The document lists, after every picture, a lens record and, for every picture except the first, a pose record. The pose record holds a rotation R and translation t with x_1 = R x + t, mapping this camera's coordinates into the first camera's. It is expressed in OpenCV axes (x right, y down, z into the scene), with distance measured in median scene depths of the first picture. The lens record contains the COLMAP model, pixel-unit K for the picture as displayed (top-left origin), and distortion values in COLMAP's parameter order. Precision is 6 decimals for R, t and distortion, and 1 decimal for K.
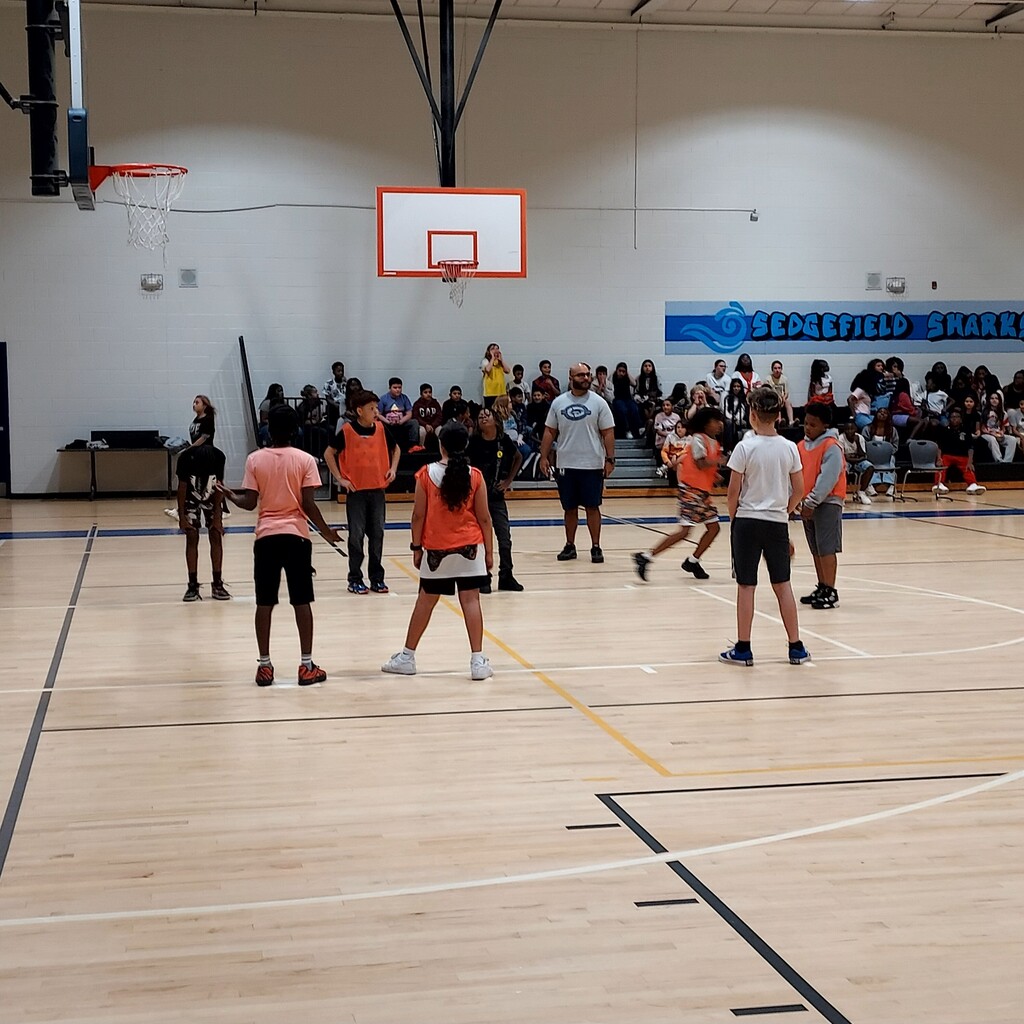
lens RADIAL K [[1748.9, 0, 518.2], [0, 1748.9, 516.1], [0, 0, 1]] dist [0.068486, 0.000000]
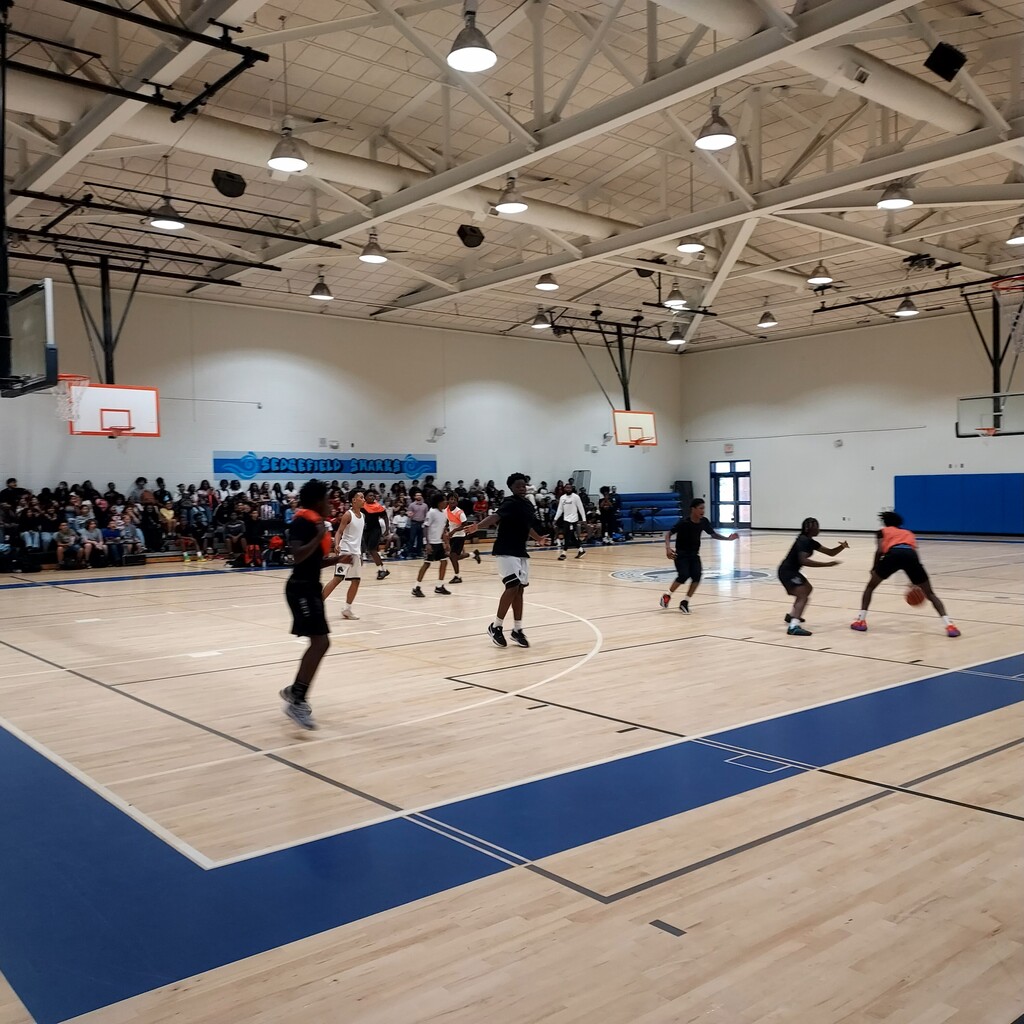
lens RADIAL K [[979.1, 0, 528.5], [0, 979.1, 514.6], [0, 0, 1]] dist [0.057392, 0.000000]
pose [[0.873976, -0.016925, 0.485674, -0.156351], [0.044378, 0.997997, -0.045081, 0.004164], [-0.483938, 0.060953, 0.872977, -0.051197]]
